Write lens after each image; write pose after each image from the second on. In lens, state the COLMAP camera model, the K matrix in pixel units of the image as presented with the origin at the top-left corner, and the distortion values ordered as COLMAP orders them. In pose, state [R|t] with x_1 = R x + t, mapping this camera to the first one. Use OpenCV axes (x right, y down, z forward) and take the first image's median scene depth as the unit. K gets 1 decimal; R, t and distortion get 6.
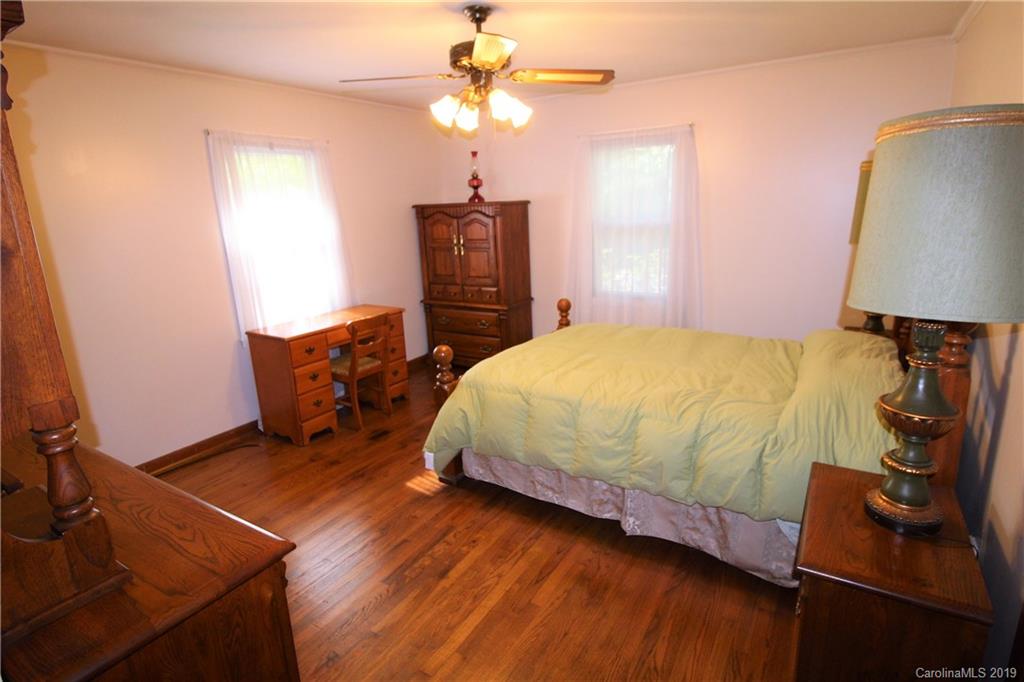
lens RADIAL K [[529.0, 0, 515.3], [0, 529.0, 335.1], [0, 0, 1]] dist [-0.023641, -0.001471]
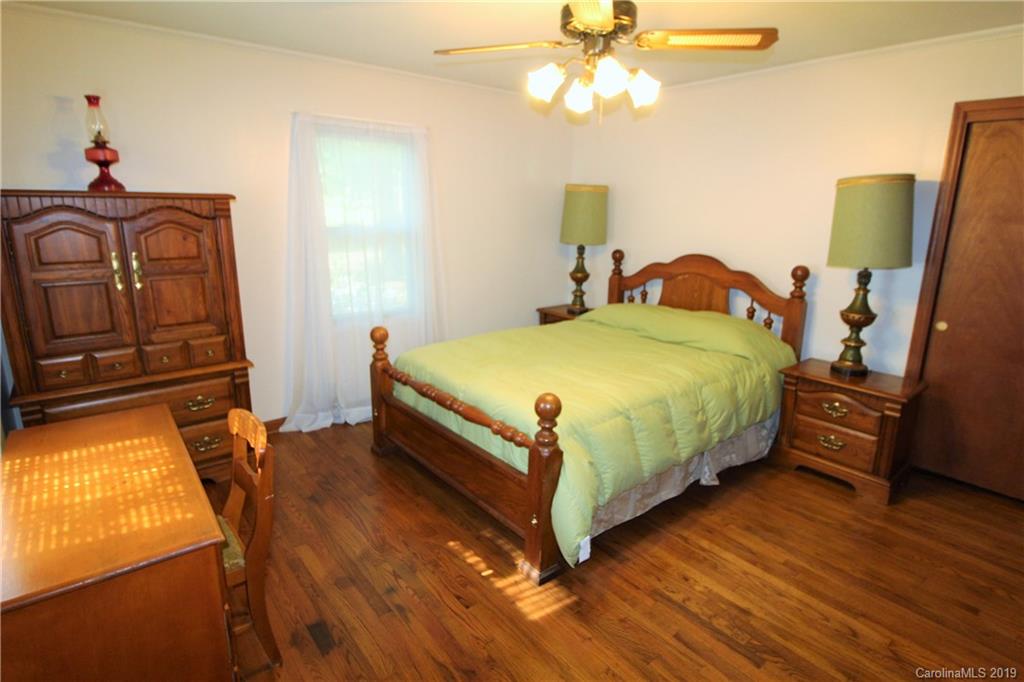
lens RADIAL K [[529.0, 0, 515.3], [0, 529.0, 335.1], [0, 0, 1]] dist [-0.023641, -0.001471]
pose [[0.305597, -0.176979, 0.935569, -0.496835], [0.203150, 0.972069, 0.117526, -0.093012], [-0.930237, 0.154145, 0.333015, 0.488884]]
